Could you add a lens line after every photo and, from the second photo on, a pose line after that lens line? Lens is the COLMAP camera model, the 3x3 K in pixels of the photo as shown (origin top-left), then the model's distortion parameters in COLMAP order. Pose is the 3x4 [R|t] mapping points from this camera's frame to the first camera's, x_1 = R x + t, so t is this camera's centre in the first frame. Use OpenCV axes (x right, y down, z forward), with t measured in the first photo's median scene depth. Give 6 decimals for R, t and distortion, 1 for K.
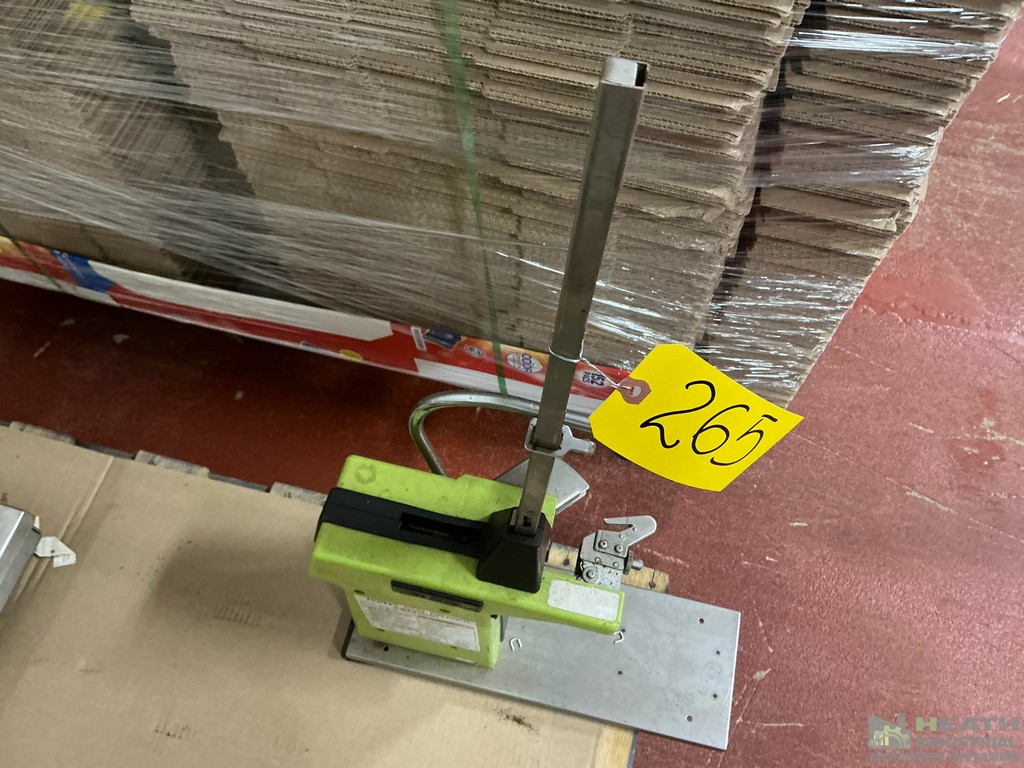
lens RADIAL K [[849.4, 0, 512.0], [0, 849.4, 384.0], [0, 0, 1]] dist [-0.000628, -0.081858]
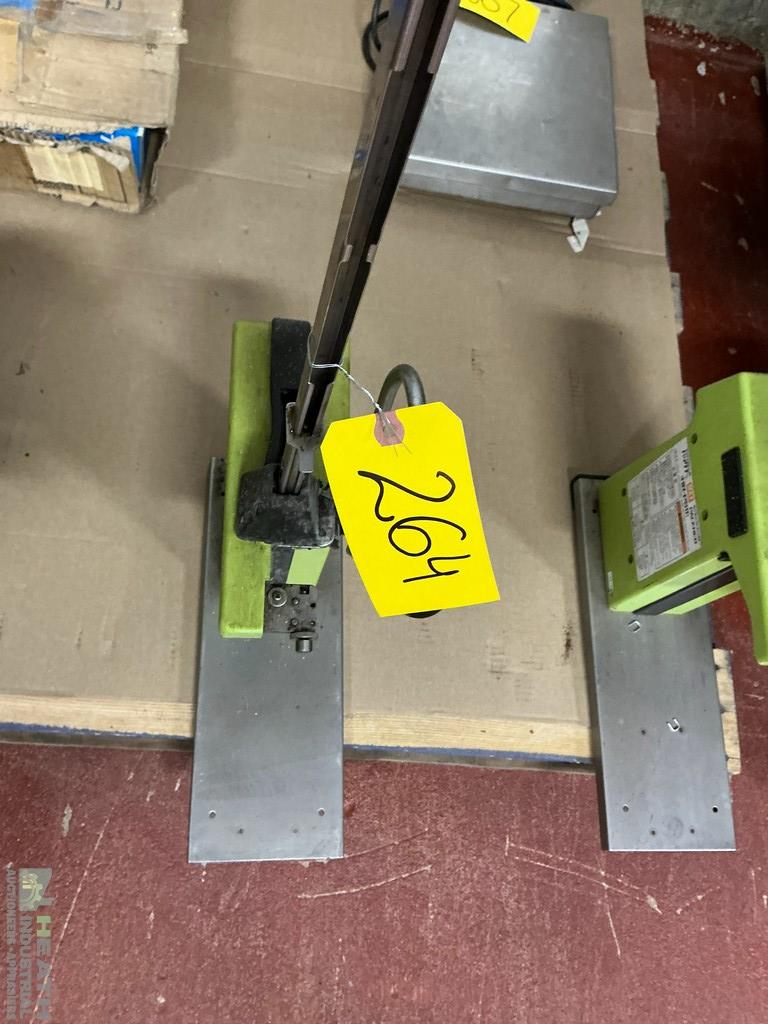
lens RADIAL K [[849.4, 0, 384.0], [0, 849.4, 512.0], [0, 0, 1]] dist [-0.000628, -0.081858]
pose [[0.219224, 0.922747, -0.316984, 0.132885], [-0.924980, 0.299921, 0.233366, 0.296008], [0.310408, 0.242044, 0.919272, -0.082030]]
